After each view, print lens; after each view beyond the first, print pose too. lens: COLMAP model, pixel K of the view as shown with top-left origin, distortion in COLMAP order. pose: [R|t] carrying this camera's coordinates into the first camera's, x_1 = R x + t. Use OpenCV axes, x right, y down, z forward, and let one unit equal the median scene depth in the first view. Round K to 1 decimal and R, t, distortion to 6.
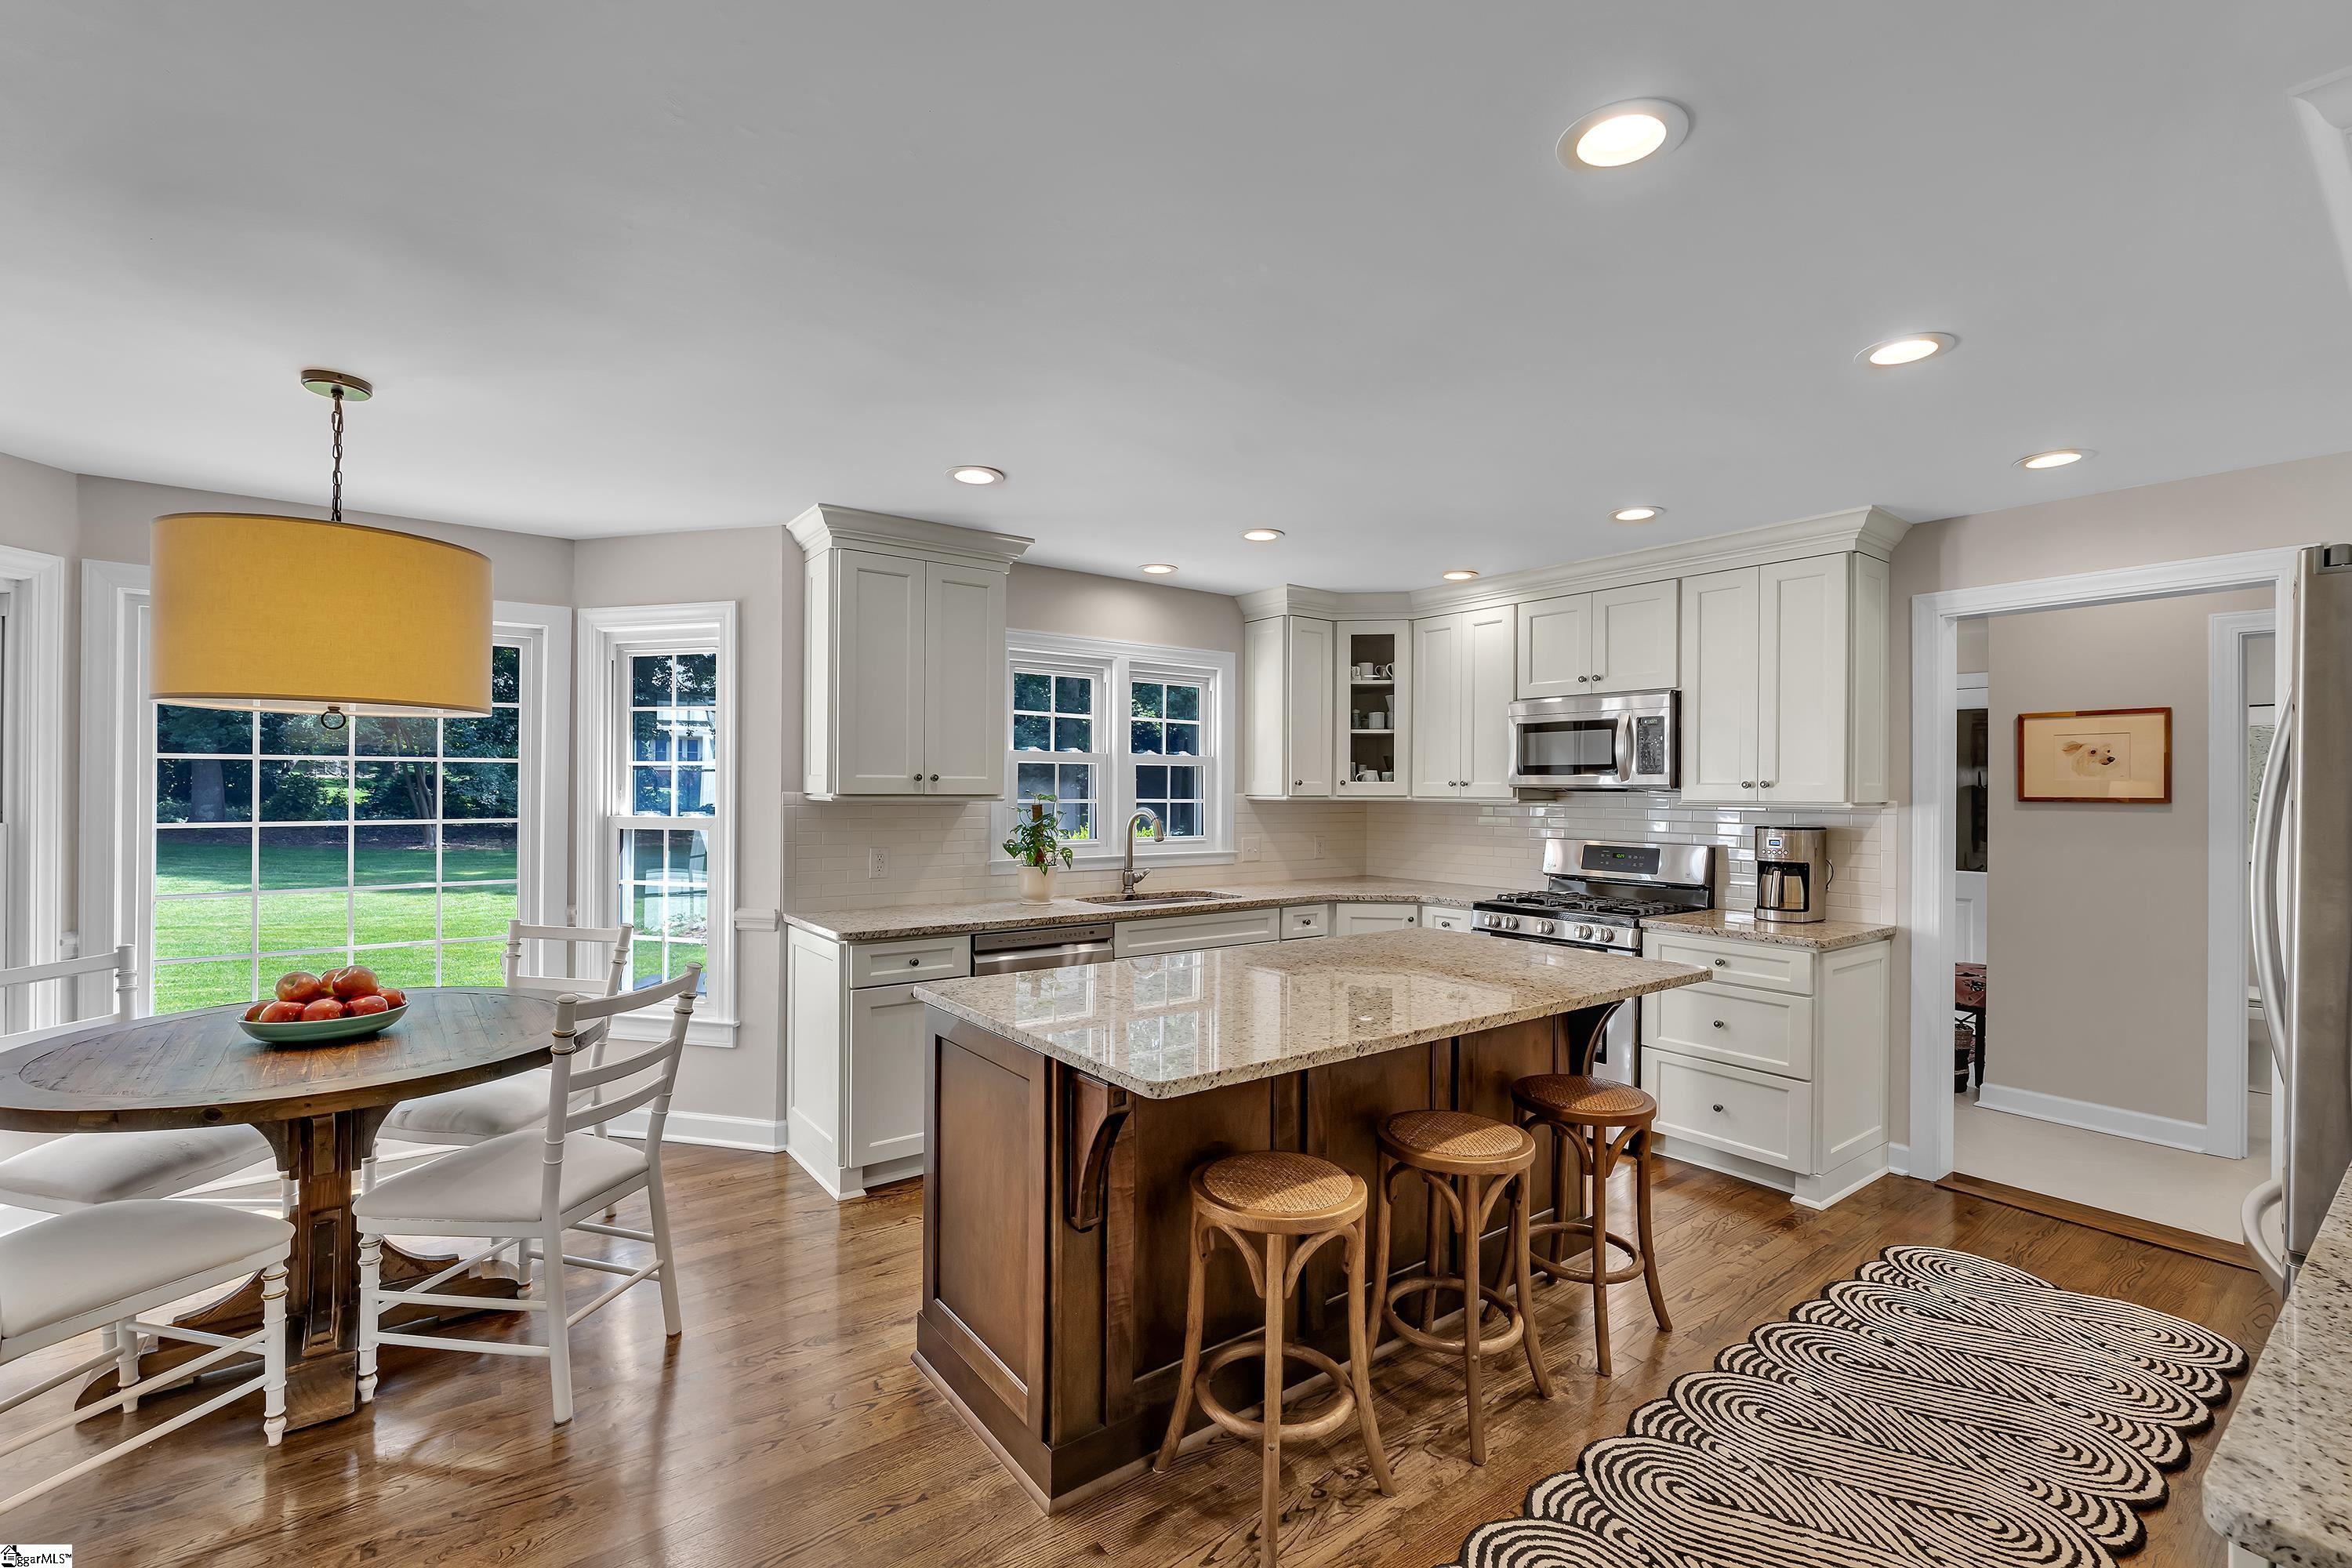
lens RADIAL K [[1027.5, 0, 1184.9], [0, 1027.5, 784.0], [0, 0, 1]] dist [-0.008598, 0.001200]
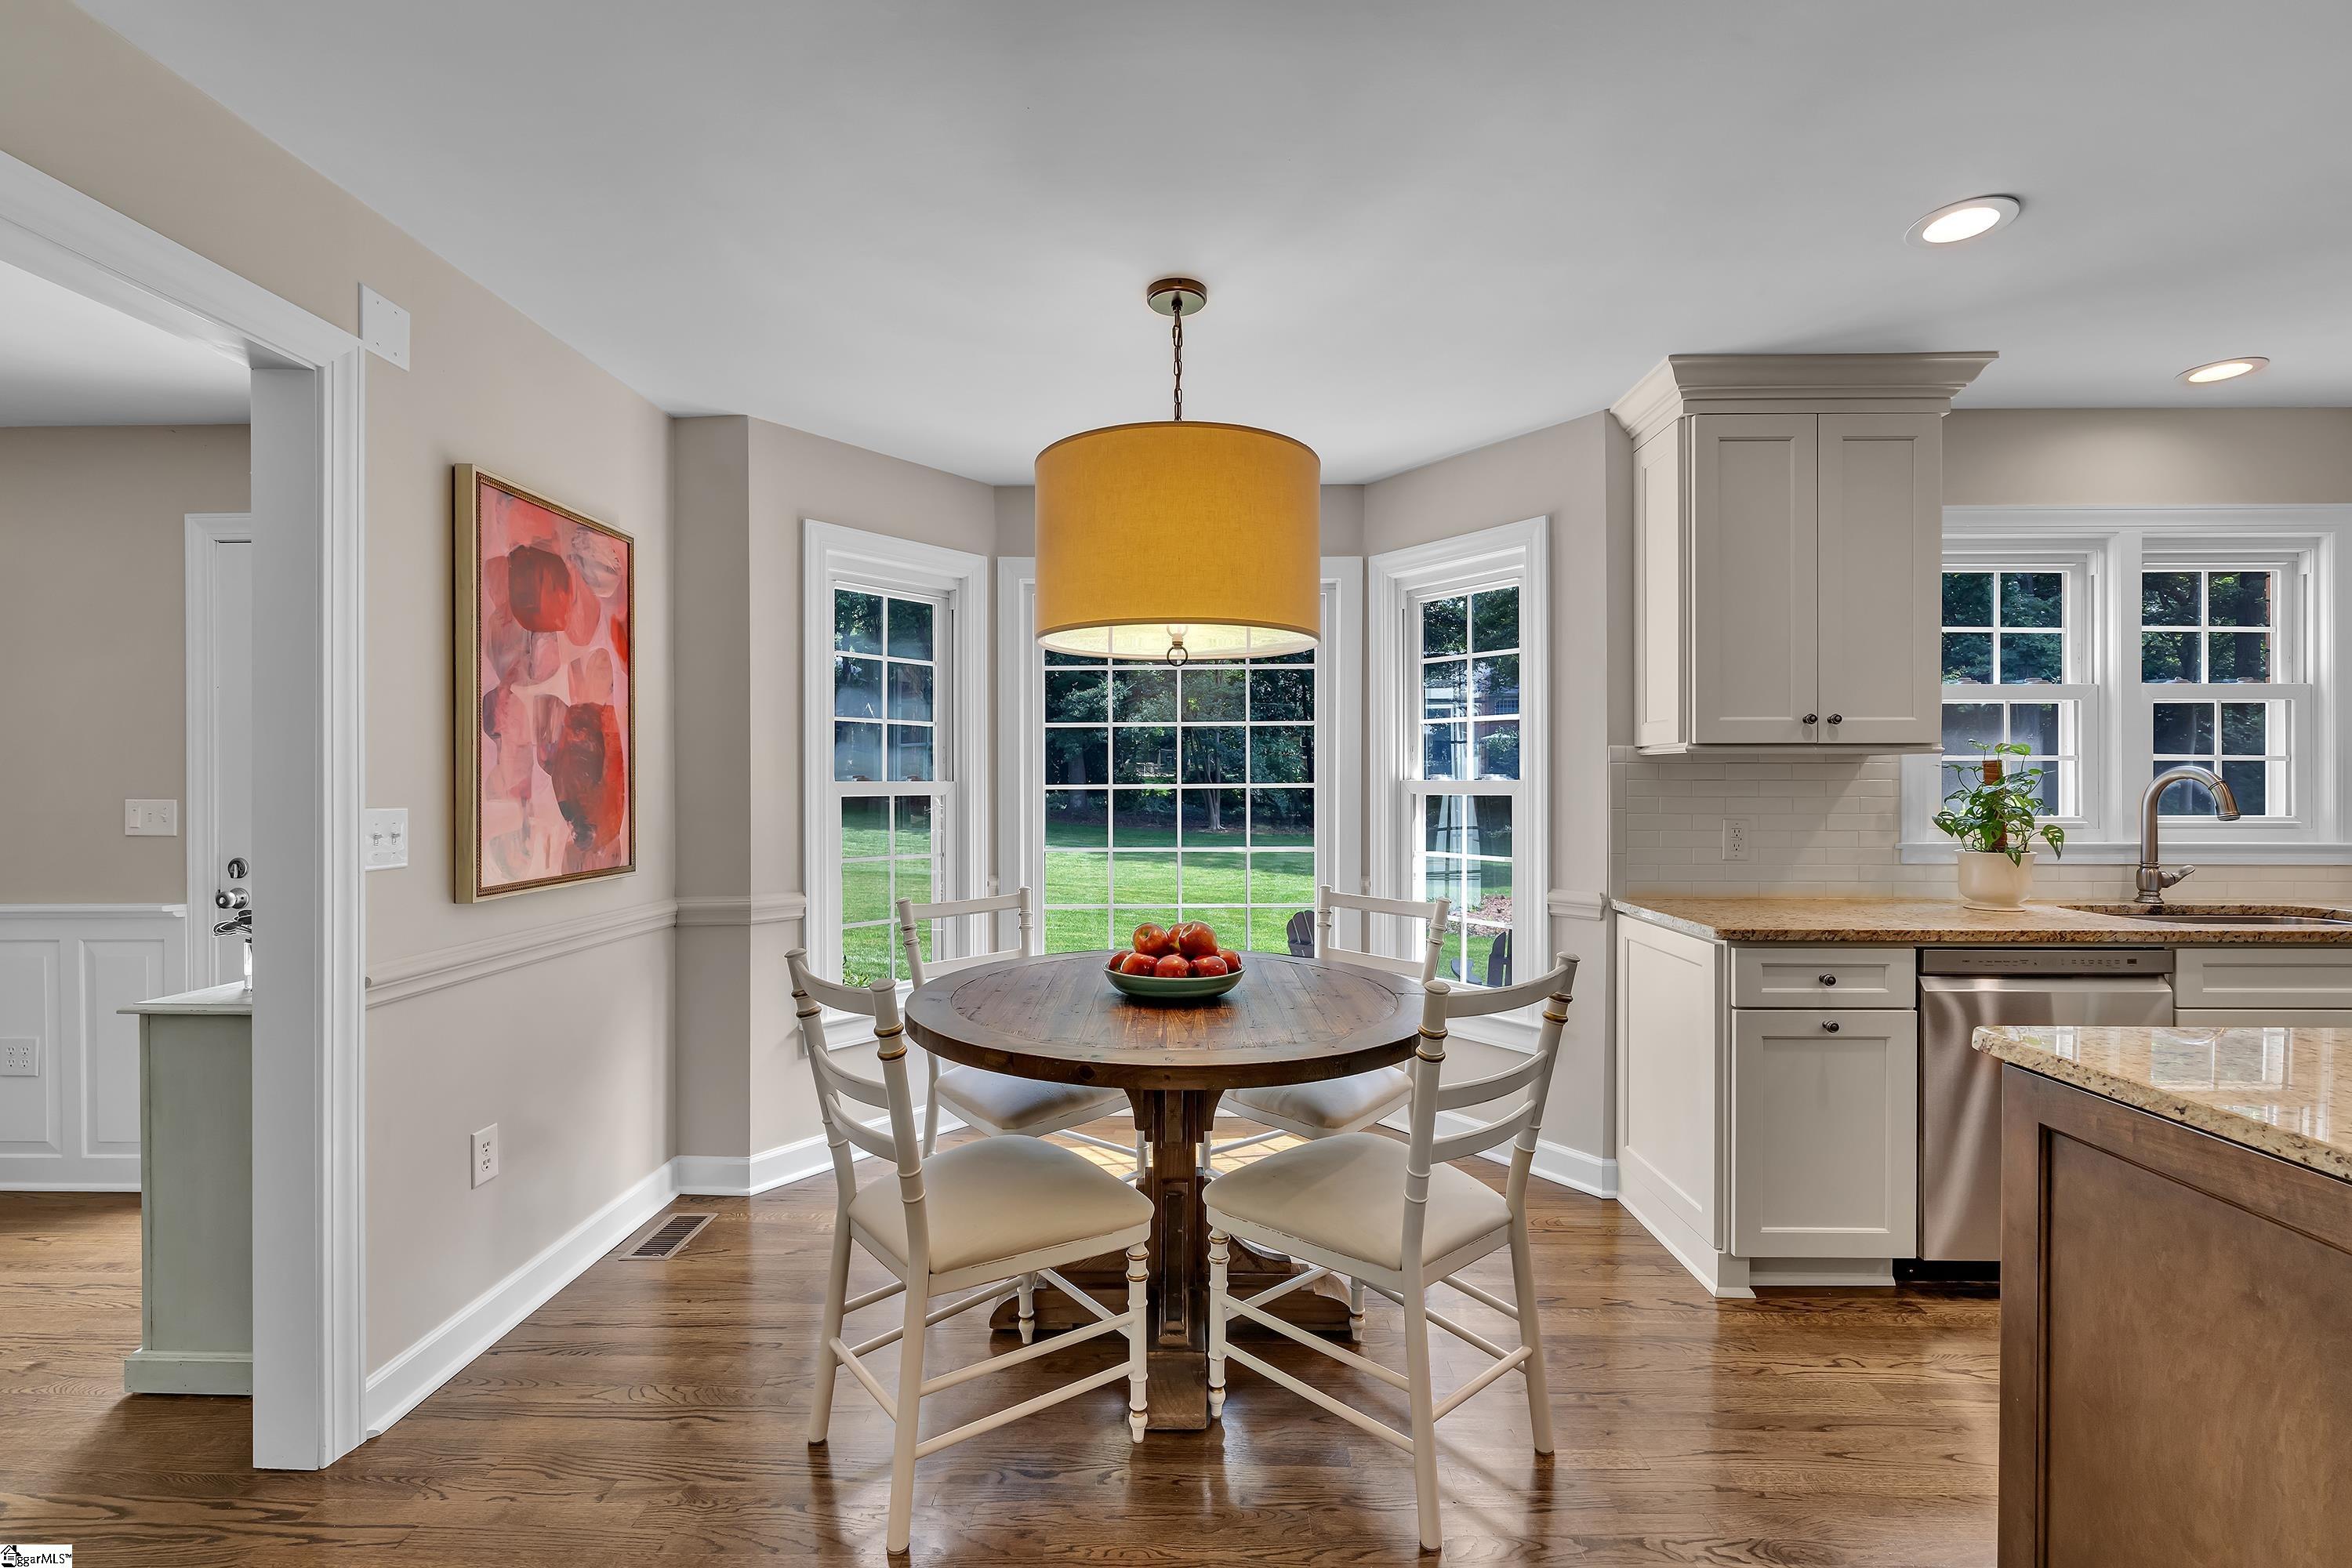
lens RADIAL K [[1027.5, 0, 1169.3], [0, 1027.5, 783.6], [0, 0, 1]] dist [-0.008598, 0.001200]
pose [[0.781471, -0.006071, -0.623912, -0.164301], [0.008268, 0.999966, 0.000625, 0.033978], [0.623887, -0.005647, 0.781494, 0.169106]]
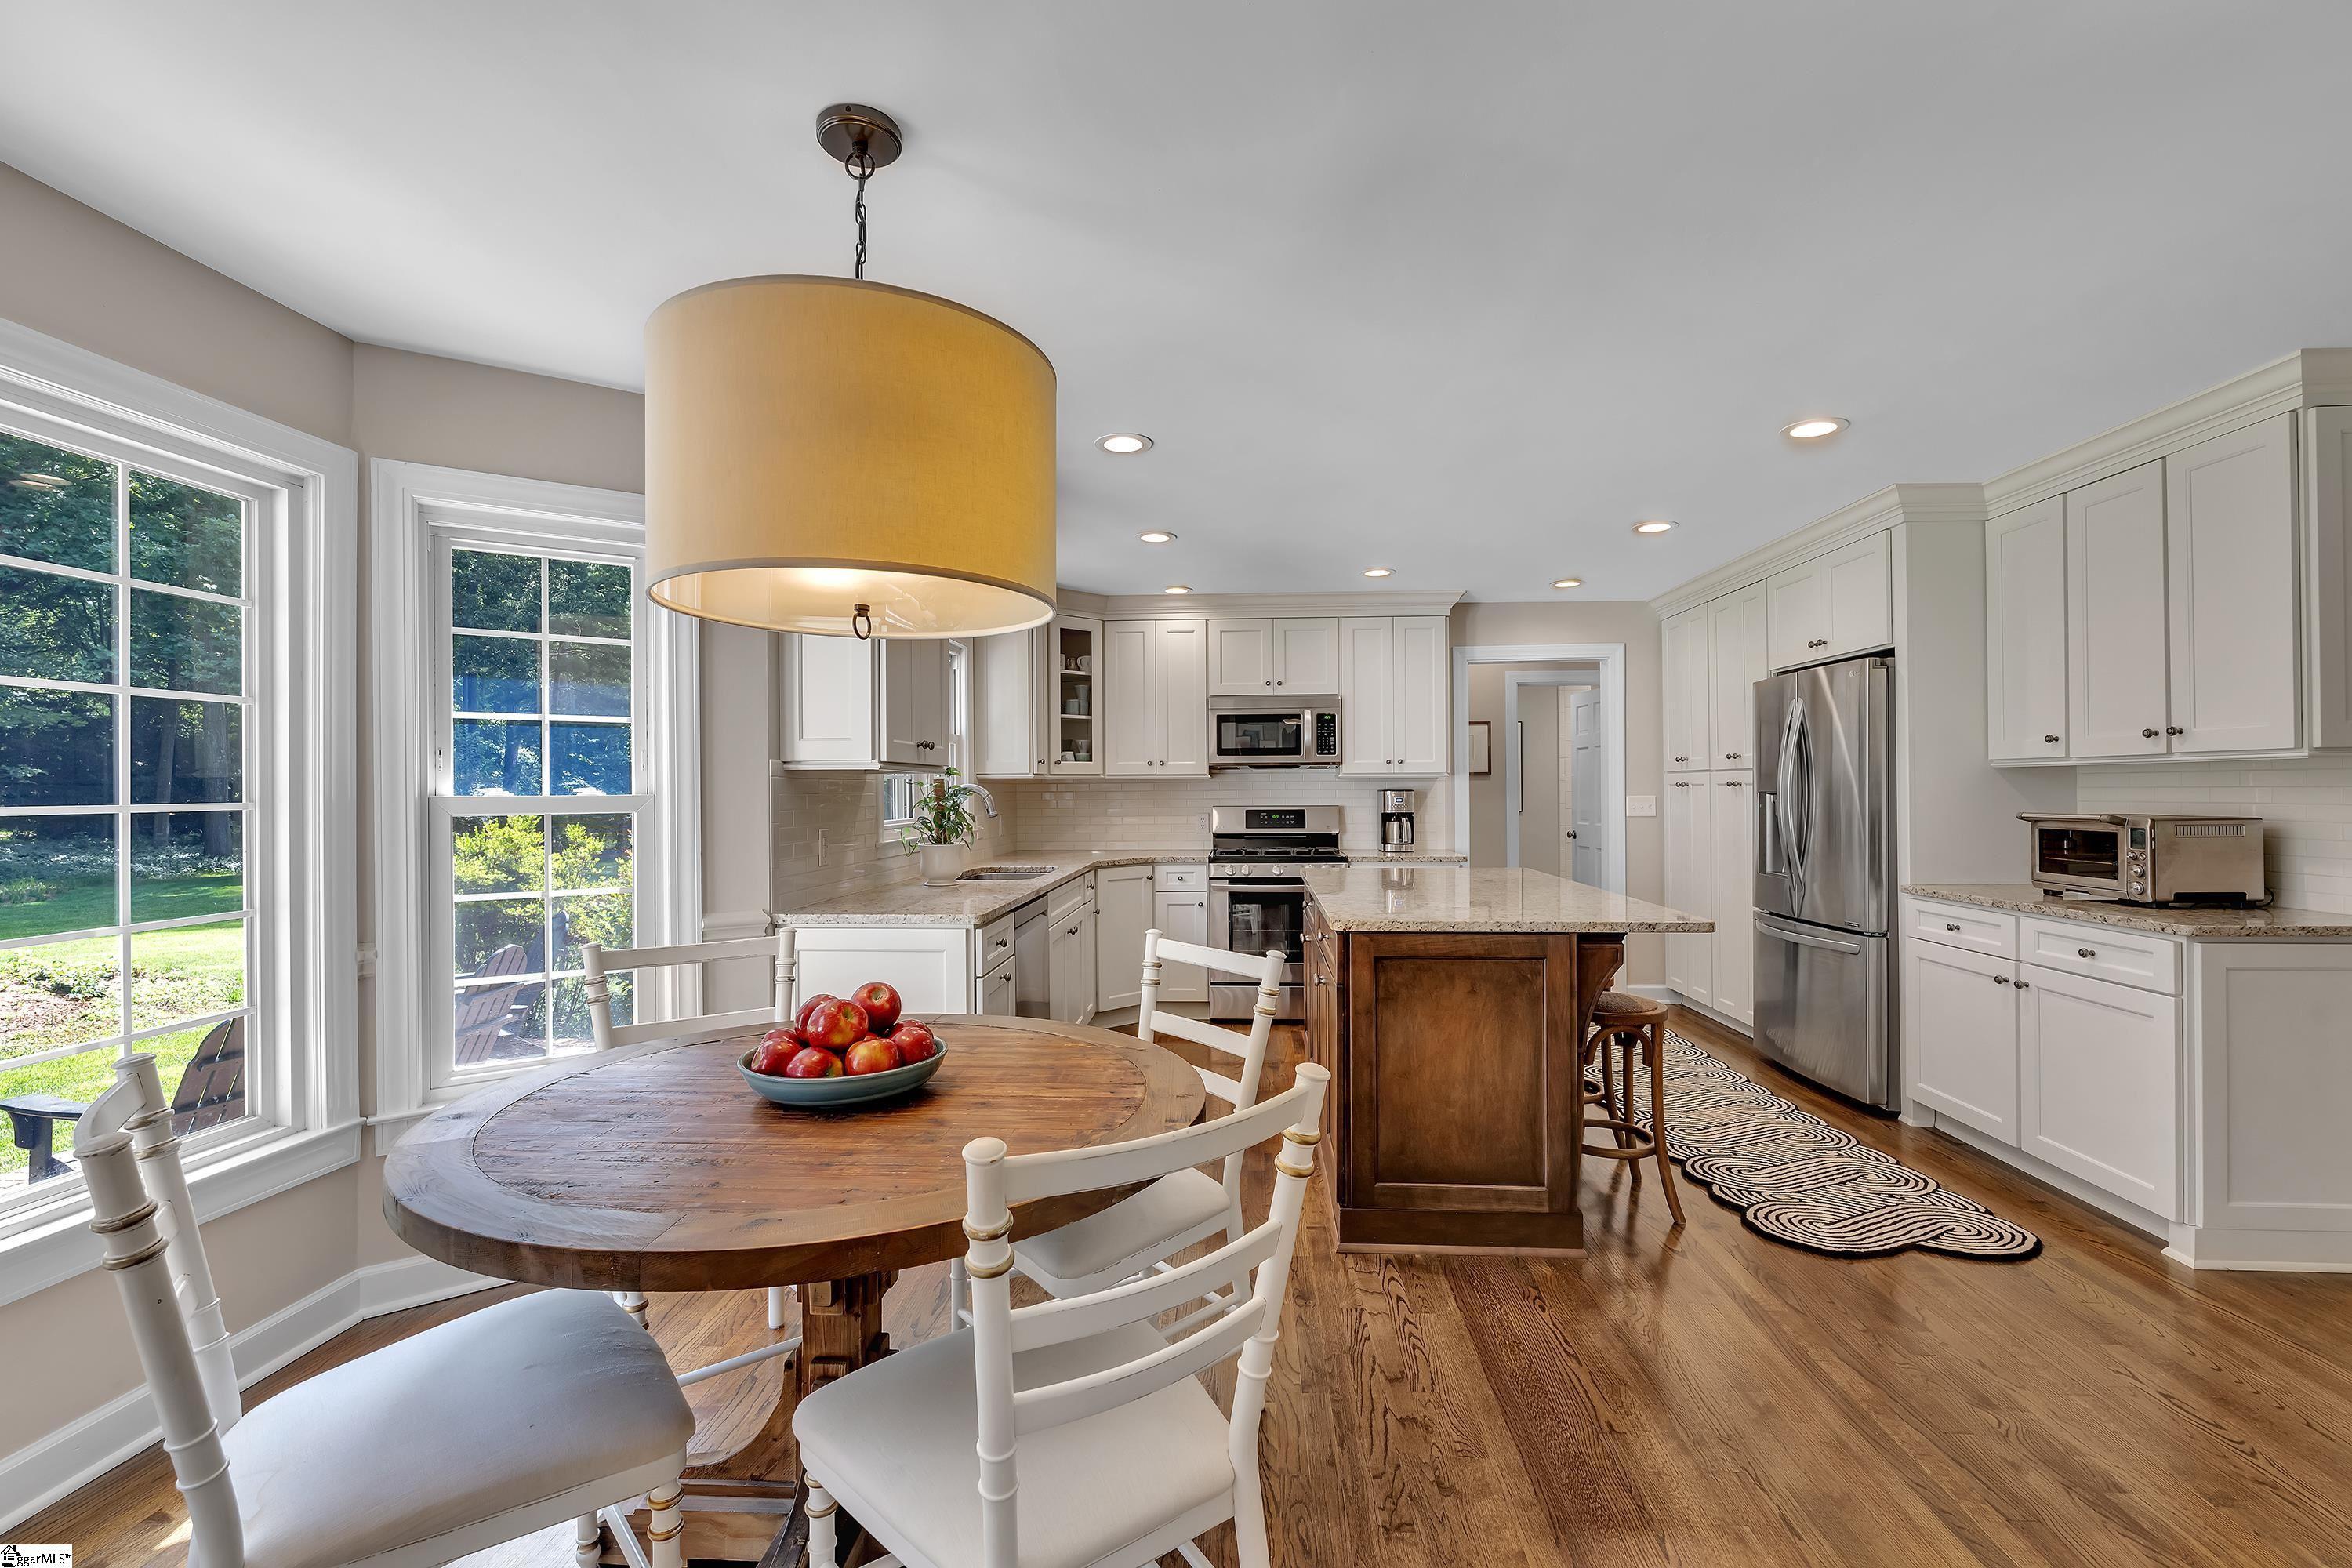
lens RADIAL K [[1027.5, 0, 1162.6], [0, 1027.5, 786.4], [0, 0, 1]] dist [-0.008598, 0.001200]
pose [[0.656644, -0.008098, 0.754157, -0.789722], [0.009682, 0.999950, 0.002307, 0.030124], [-0.754138, 0.005787, 0.656690, 0.261734]]
